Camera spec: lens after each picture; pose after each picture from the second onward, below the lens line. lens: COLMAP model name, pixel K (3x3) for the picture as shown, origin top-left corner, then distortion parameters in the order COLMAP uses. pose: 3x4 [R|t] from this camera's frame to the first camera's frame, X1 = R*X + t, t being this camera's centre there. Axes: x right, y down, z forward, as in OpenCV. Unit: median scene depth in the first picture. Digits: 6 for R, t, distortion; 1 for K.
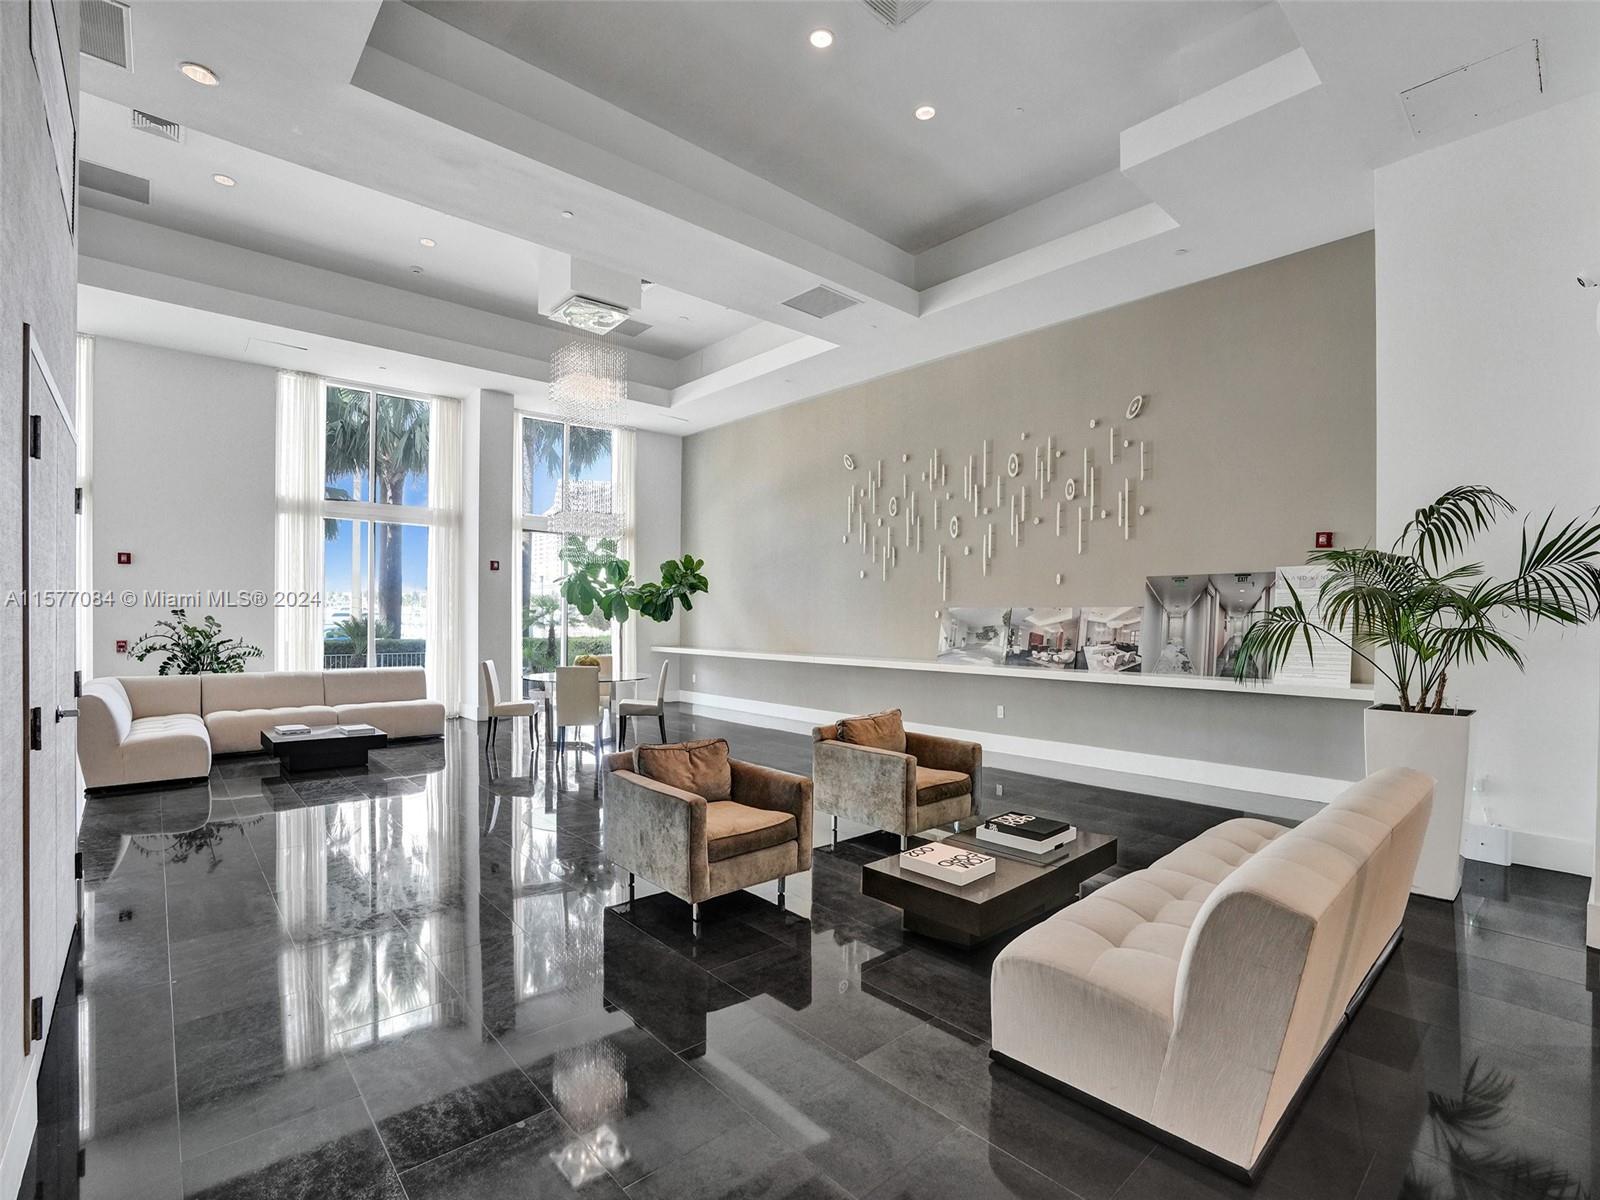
lens RADIAL K [[747.5, 0, 807.0], [0, 747.5, 611.7], [0, 0, 1]] dist [-0.058519, 0.018997]
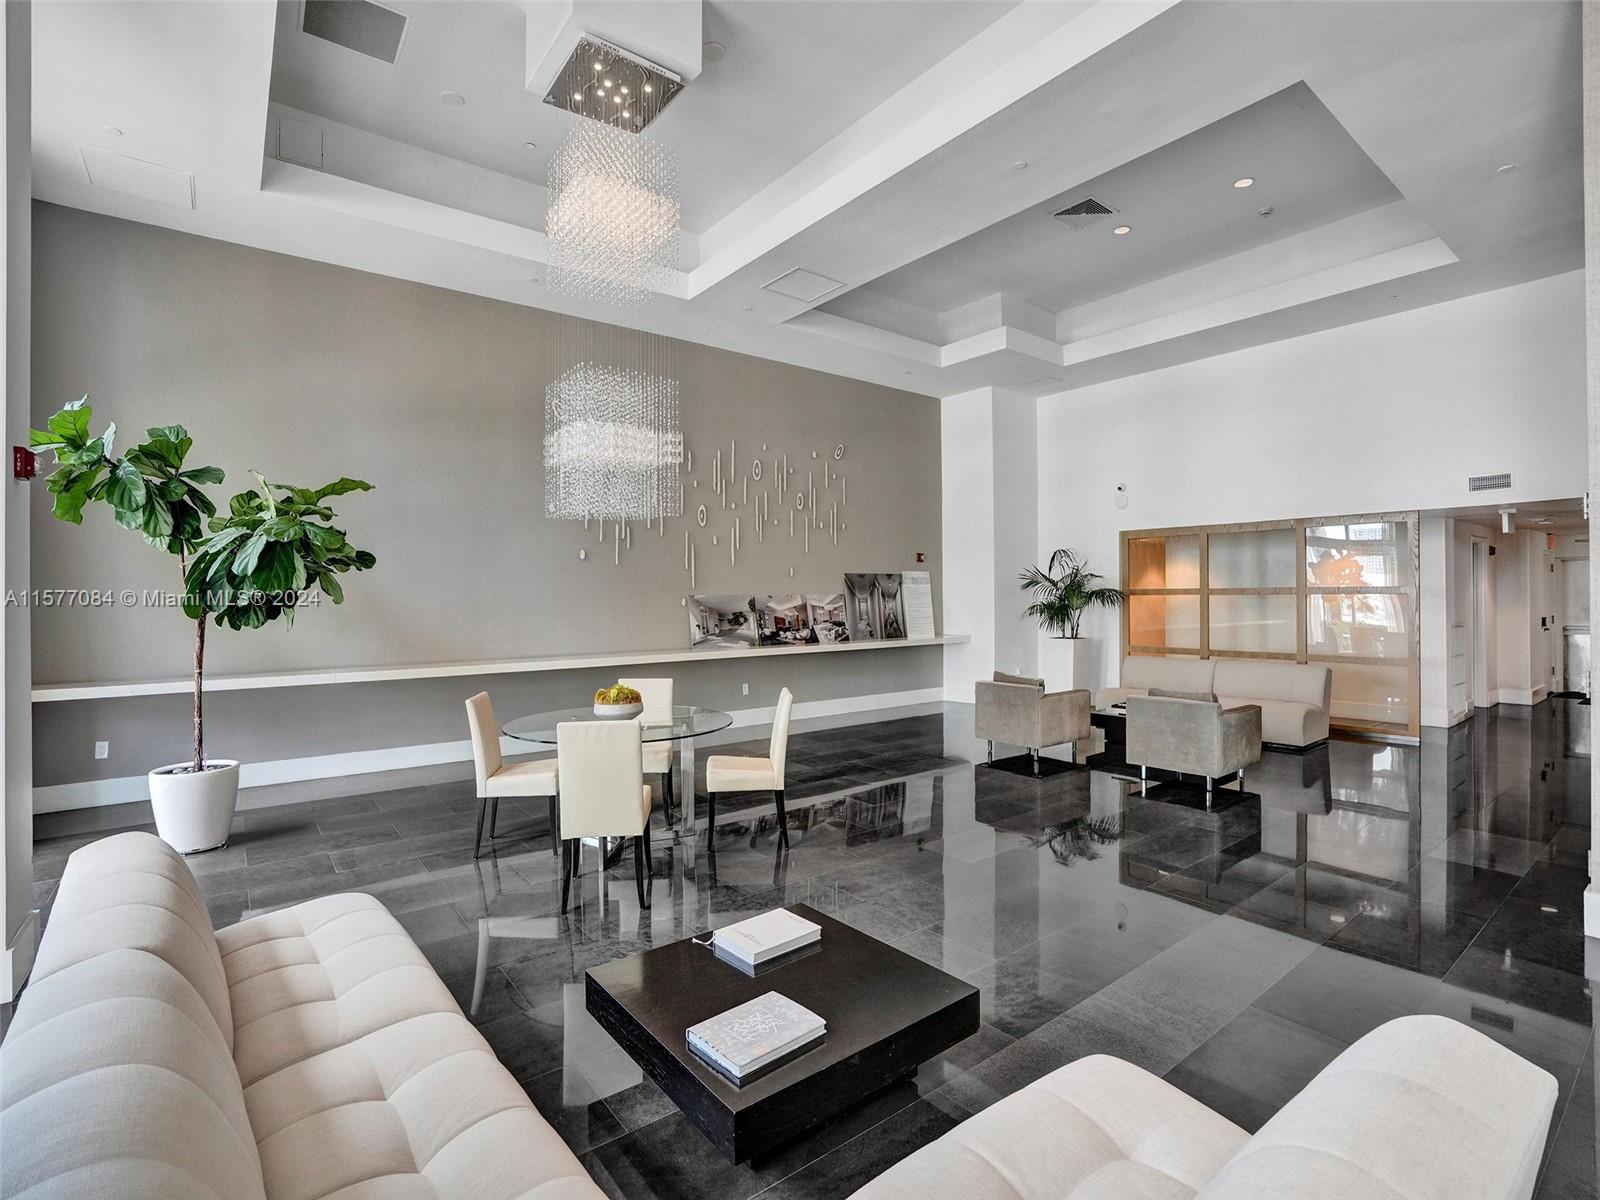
lens RADIAL K [[788.2, 0, 807.7], [0, 788.2, 590.3], [0, 0, 1]] dist [-0.006115, 0.001712]
pose [[0.080722, -0.000659, 0.996736, -0.960376], [-0.000556, 1.000000, 0.000706, -0.014606], [-0.996737, -0.000612, 0.080721, 0.864536]]
